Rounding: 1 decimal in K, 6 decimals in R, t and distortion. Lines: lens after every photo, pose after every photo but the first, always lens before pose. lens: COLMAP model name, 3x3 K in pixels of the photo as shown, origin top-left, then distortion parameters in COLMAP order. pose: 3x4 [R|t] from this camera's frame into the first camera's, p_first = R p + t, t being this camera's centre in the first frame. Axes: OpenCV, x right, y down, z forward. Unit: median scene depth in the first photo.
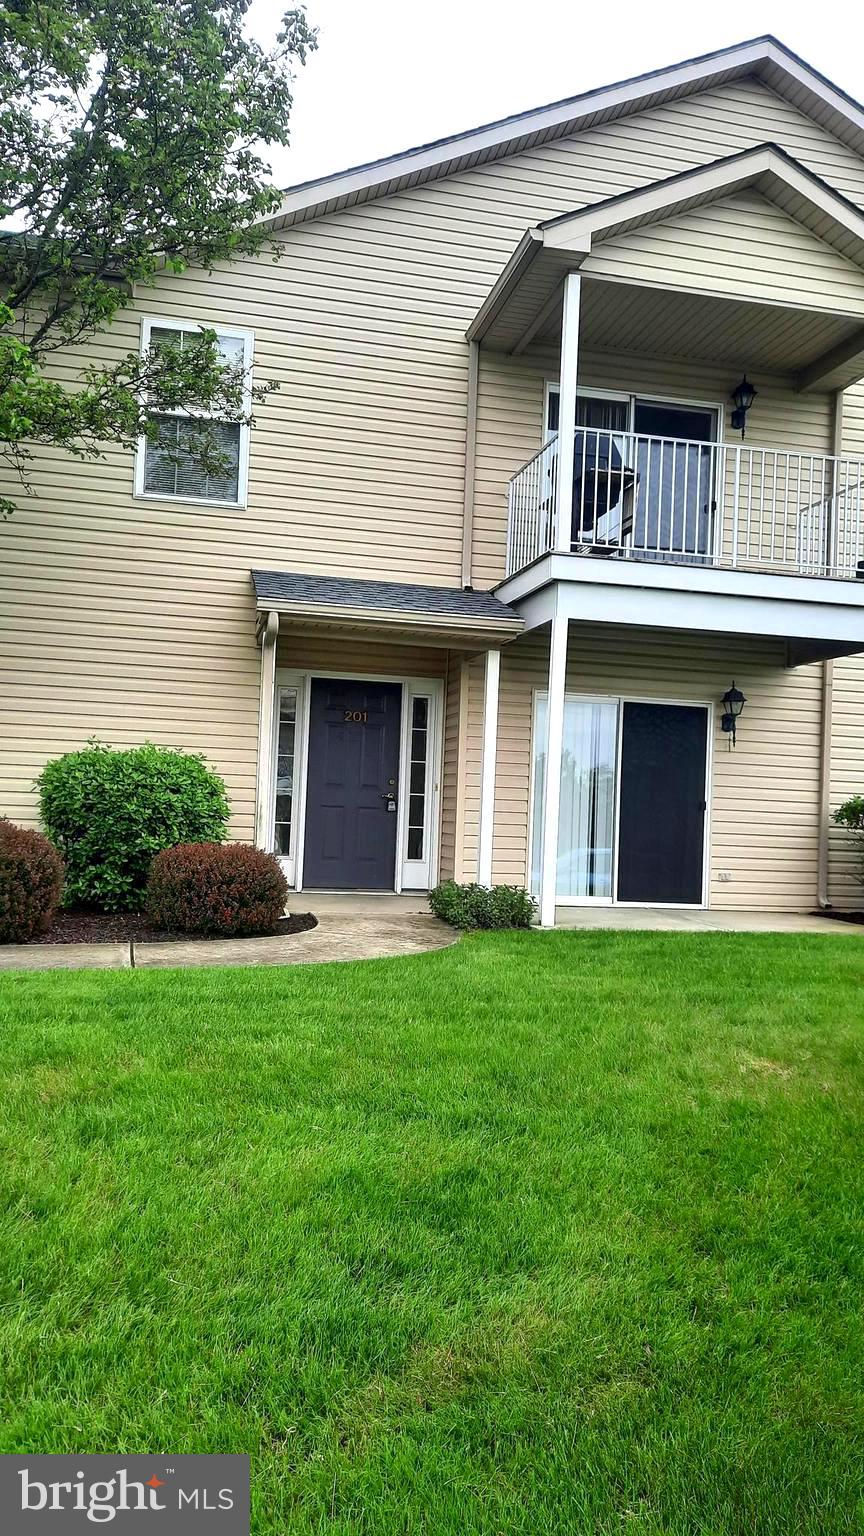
lens RADIAL K [[1177.4, 0, 490.2], [0, 1177.4, 771.6], [0, 0, 1]] dist [-0.003532, 0.001084]
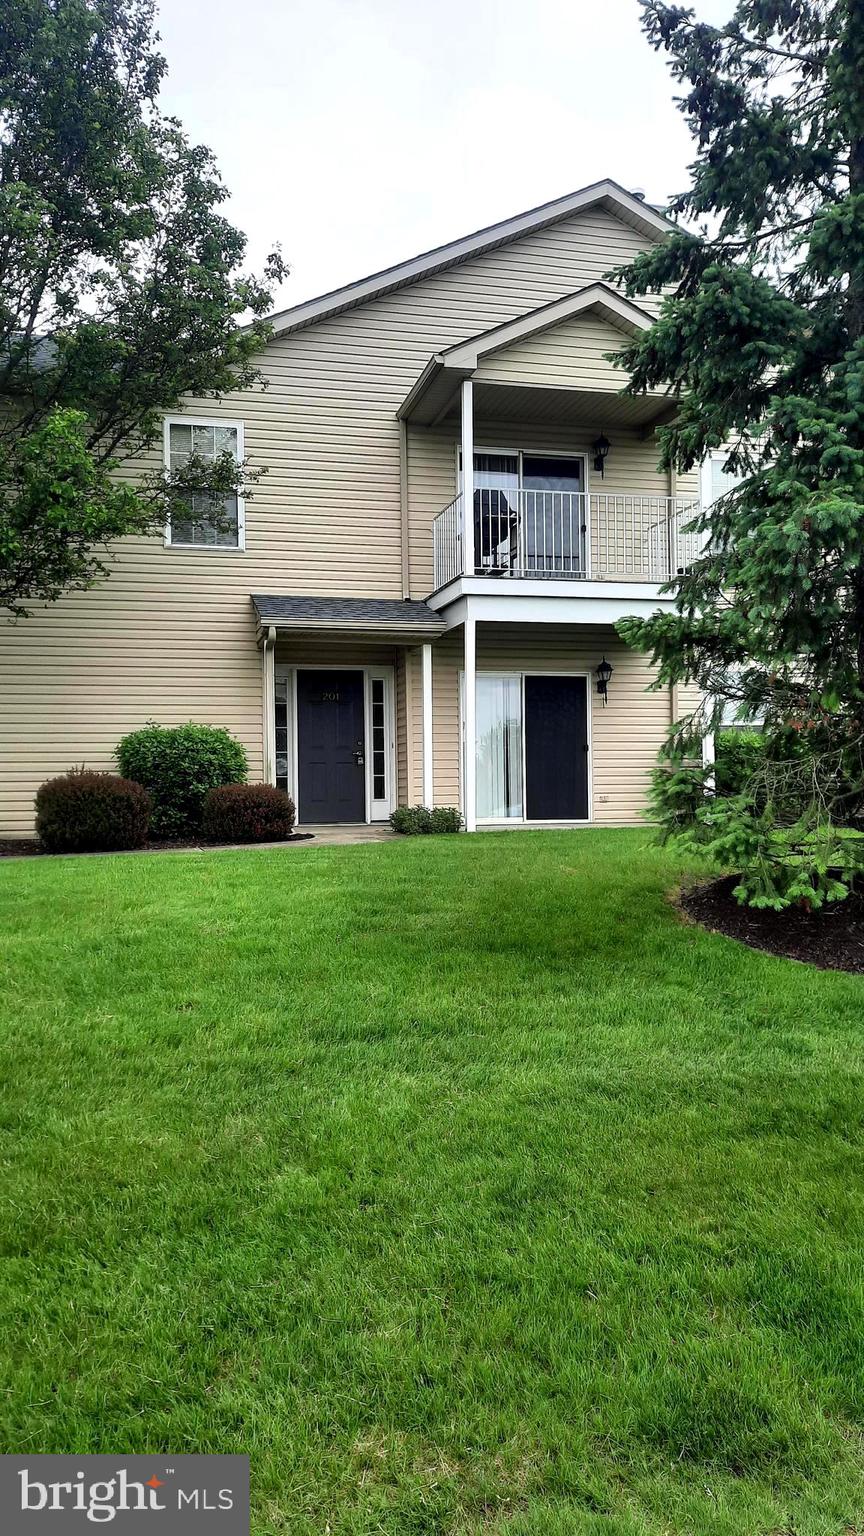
lens RADIAL K [[1109.4, 0, 432.0], [0, 1109.4, 768.0], [0, 0, 1]] dist [0.003203, -0.000202]
pose [[0.998558, -0.050821, -0.017288, 0.024879], [0.051134, 0.998527, 0.018169, 0.021653], [0.016339, -0.019027, 0.999685, -0.336734]]
